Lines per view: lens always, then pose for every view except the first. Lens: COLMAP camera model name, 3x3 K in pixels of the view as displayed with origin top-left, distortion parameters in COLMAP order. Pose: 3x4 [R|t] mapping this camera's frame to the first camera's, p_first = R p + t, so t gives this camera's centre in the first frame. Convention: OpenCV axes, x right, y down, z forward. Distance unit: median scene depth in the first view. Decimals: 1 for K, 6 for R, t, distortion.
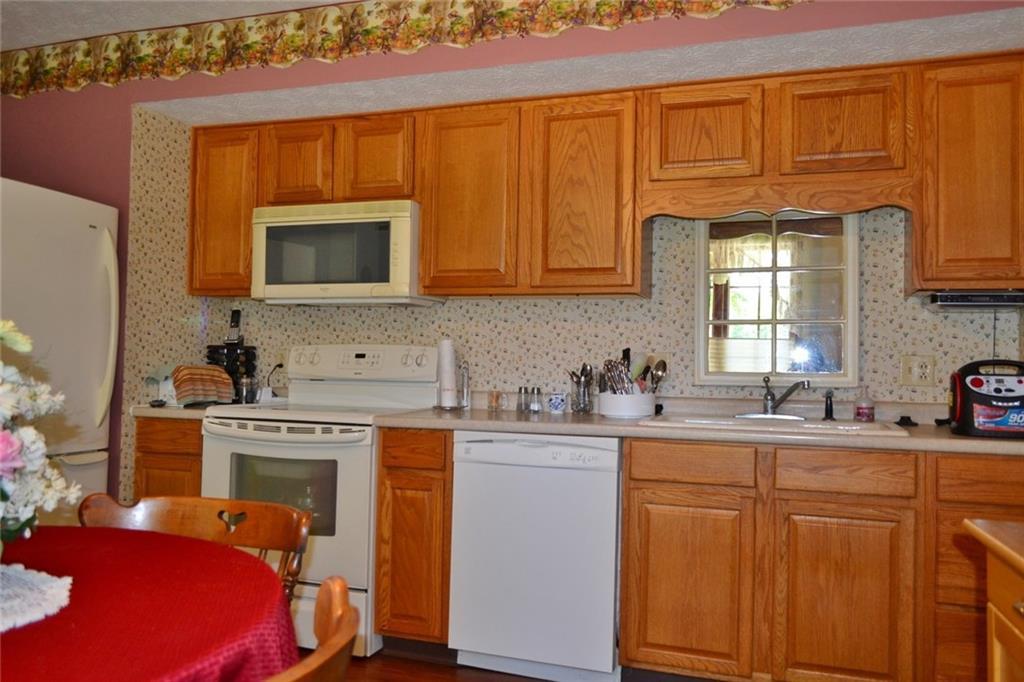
lens RADIAL K [[805.0, 0, 511.4], [0, 805.0, 340.5], [0, 0, 1]] dist [-0.029139, 0.014302]
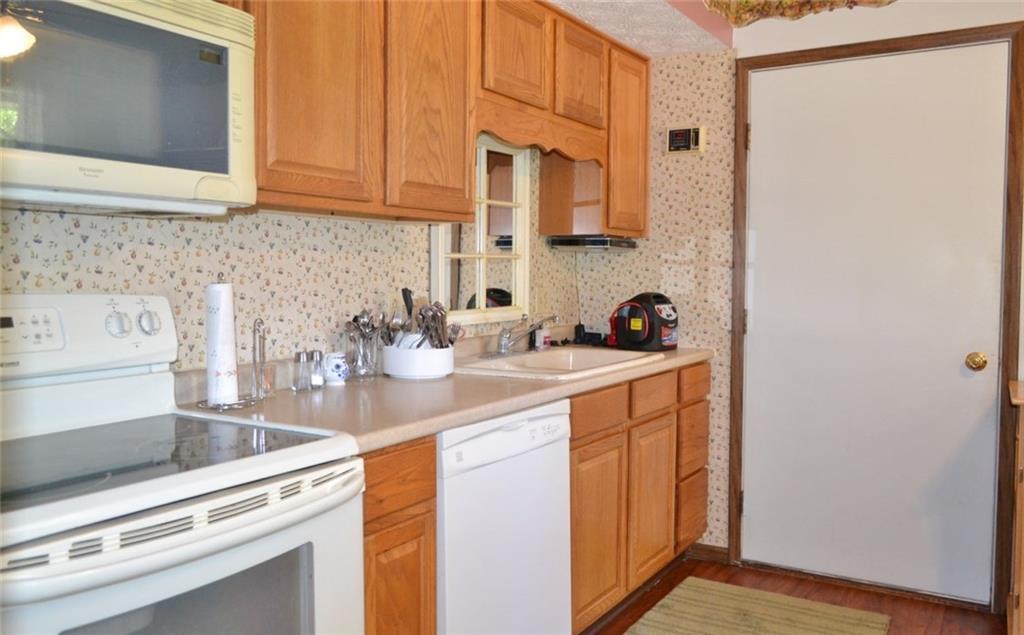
lens RADIAL K [[810.3, 0, 512.0], [0, 810.3, 318.5], [0, 0, 1]] dist [-0.010055, 0.000381]
pose [[0.250425, -0.072186, 0.965441, -0.626247], [-0.027621, 0.996278, 0.081657, -0.029927], [-0.967742, -0.047116, 0.247499, 0.734275]]
